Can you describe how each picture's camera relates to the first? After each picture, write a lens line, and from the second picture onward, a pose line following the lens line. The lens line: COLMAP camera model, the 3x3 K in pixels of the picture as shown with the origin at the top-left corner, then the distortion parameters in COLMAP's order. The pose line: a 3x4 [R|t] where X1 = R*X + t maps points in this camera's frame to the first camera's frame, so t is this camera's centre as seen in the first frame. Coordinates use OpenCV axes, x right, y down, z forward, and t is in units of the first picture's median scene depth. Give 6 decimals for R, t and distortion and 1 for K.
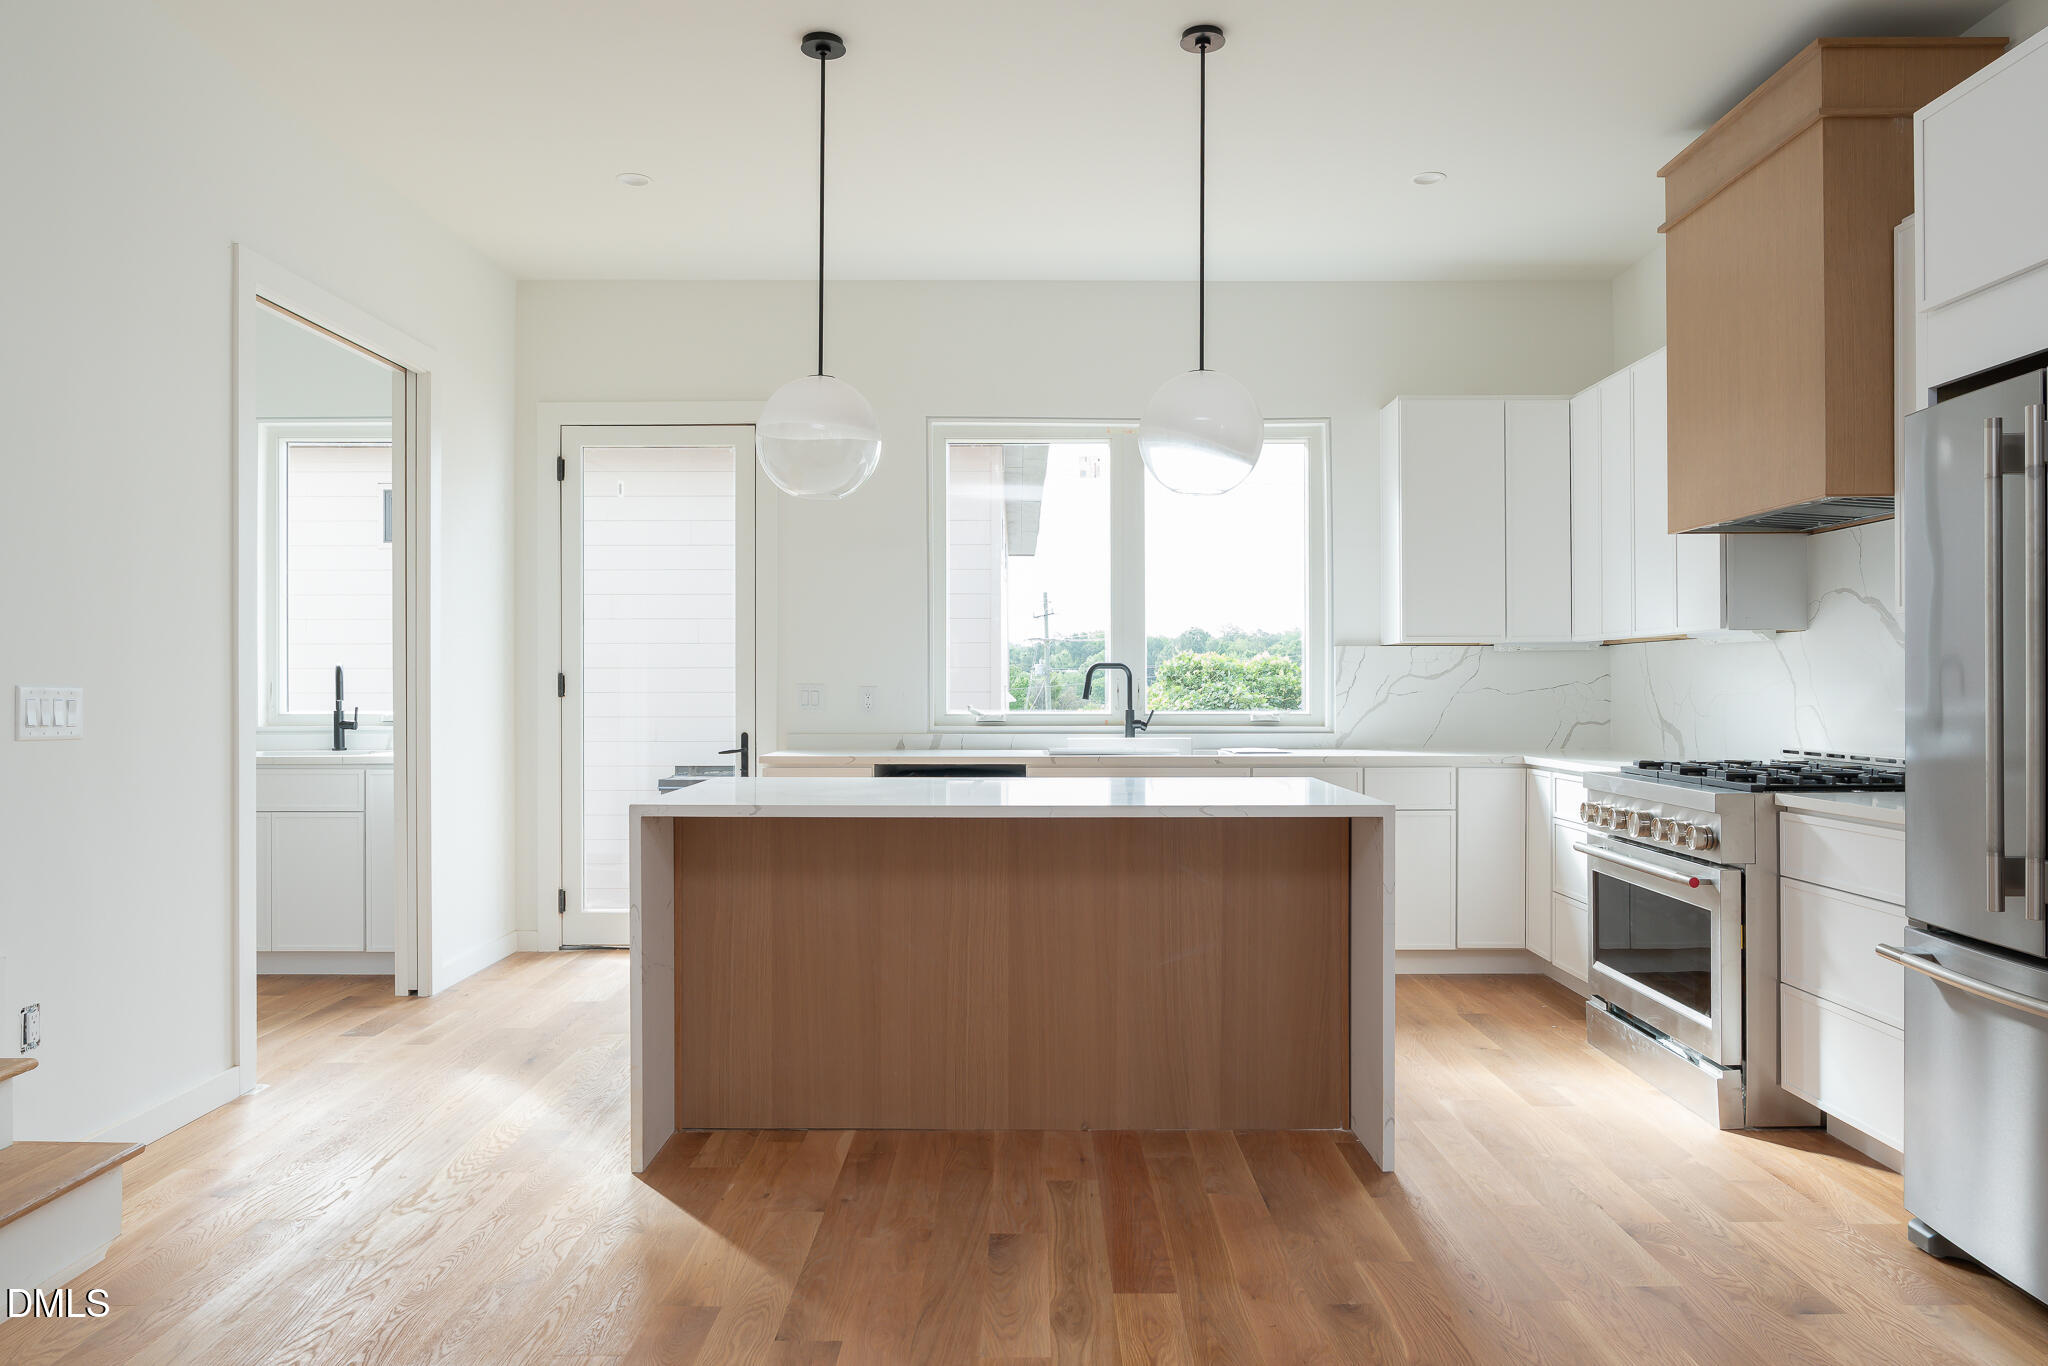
lens RADIAL K [[1366.5, 0, 1025.6], [0, 1366.5, 688.1], [0, 0, 1]] dist [-0.019269, 0.006590]
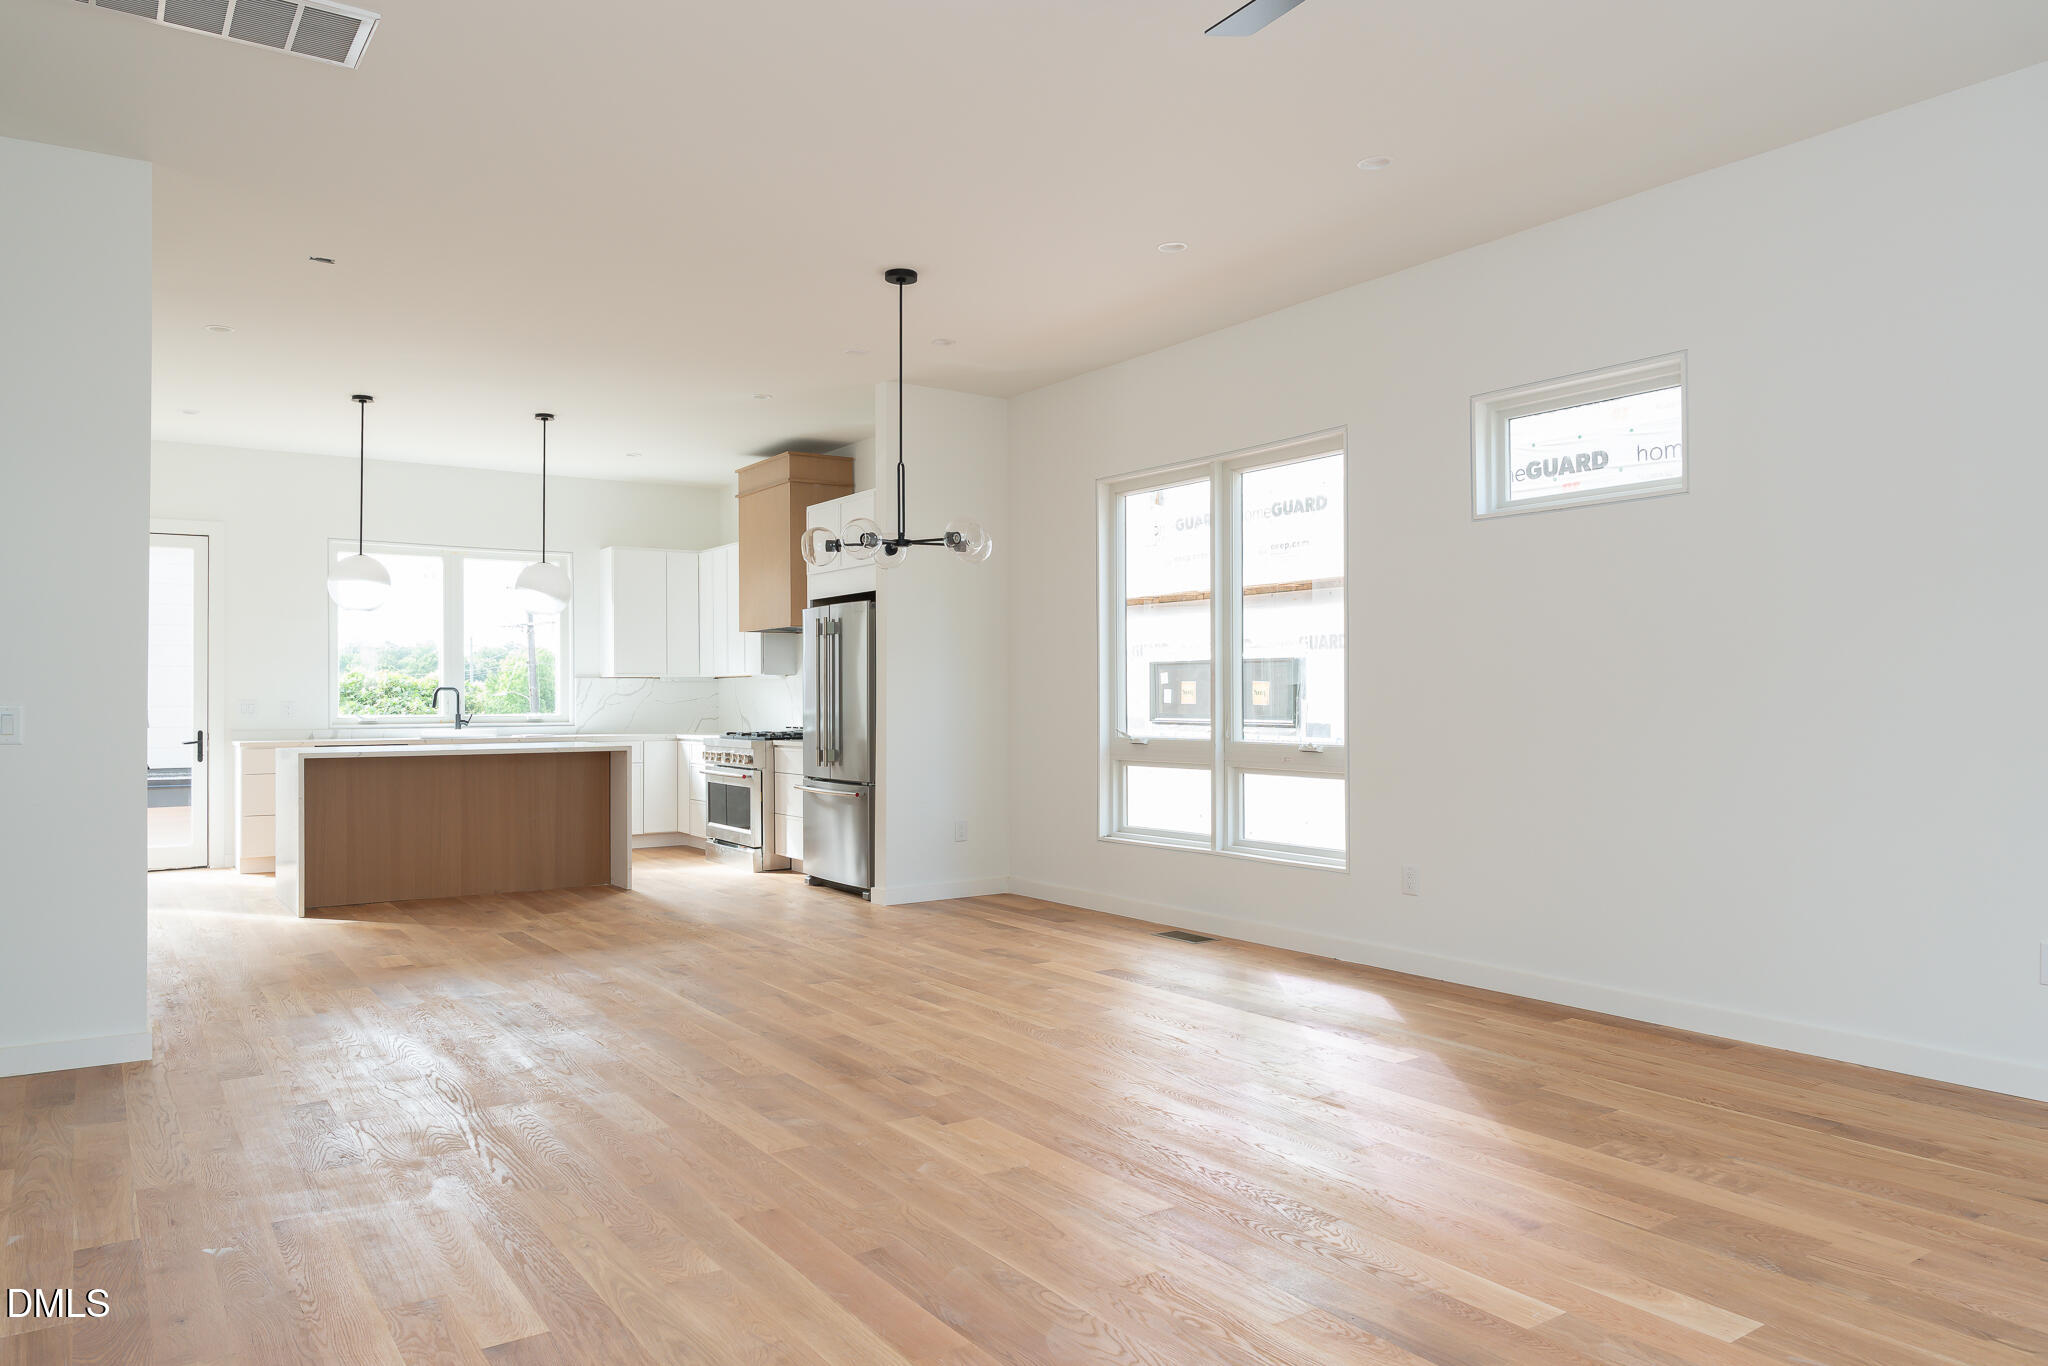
lens RADIAL K [[1366.5, 0, 1014.9], [0, 1366.5, 682.7], [0, 0, 1]] dist [-0.019269, 0.006590]
pose [[0.824093, 0.004600, 0.566436, -0.448221], [0.003963, 0.999896, -0.013886, 0.004220], [-0.566441, 0.013688, 0.823989, -1.161225]]
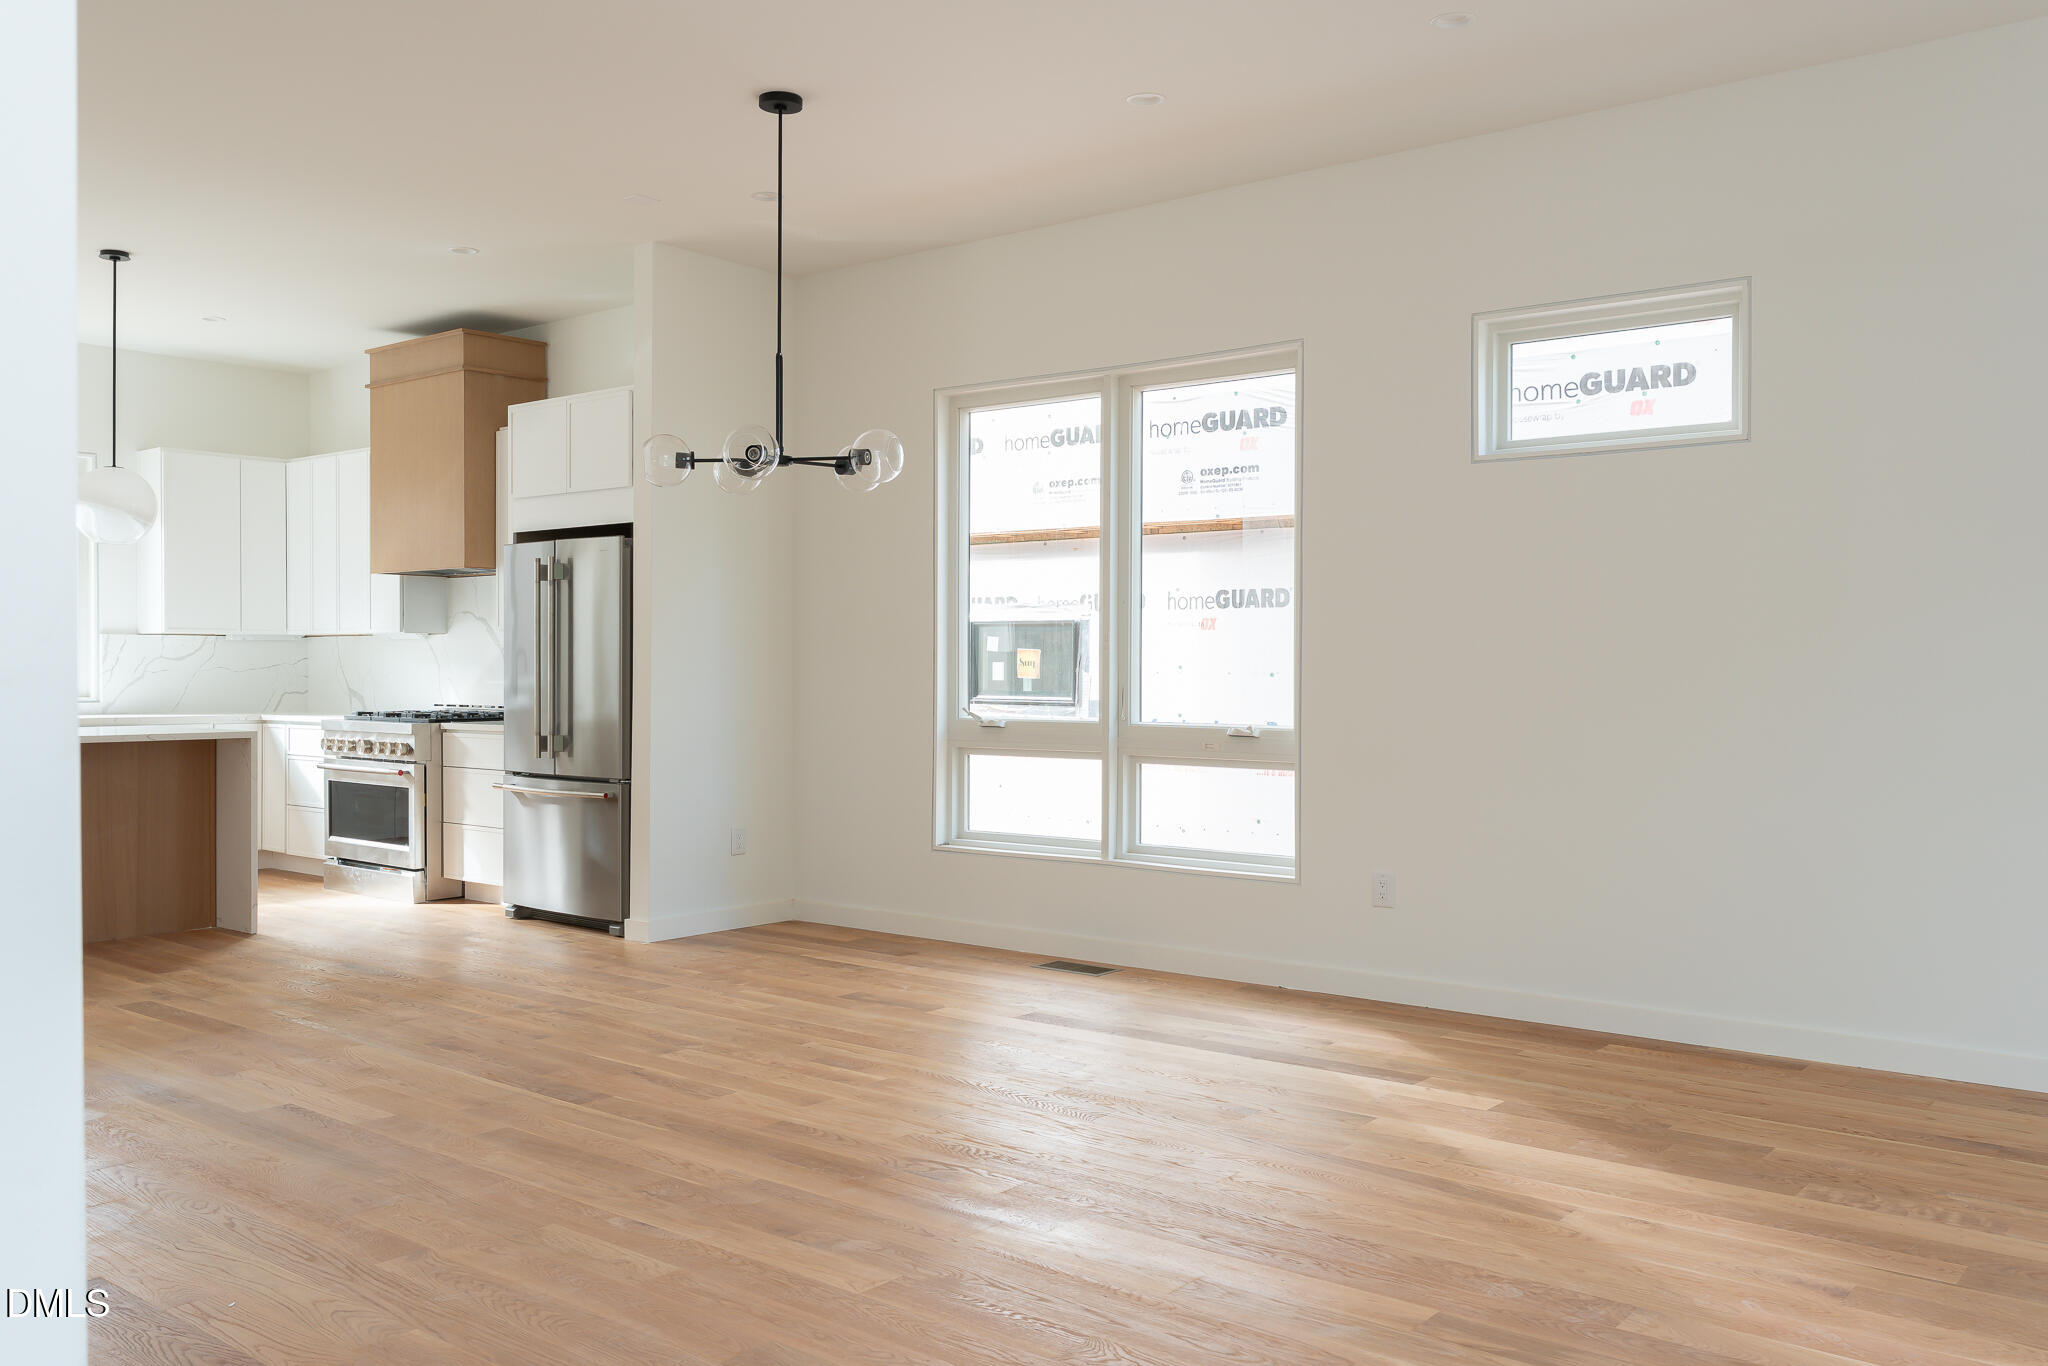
lens RADIAL K [[1686.7, 0, 1019.0], [0, 1686.7, 687.1], [0, 0, 1]] dist [-0.013376, 0.004703]
pose [[0.630910, -0.005097, 0.775839, -0.630725], [-0.002873, 0.999956, 0.008906, 0.002932], [-0.775850, -0.007848, 0.630868, -0.917301]]
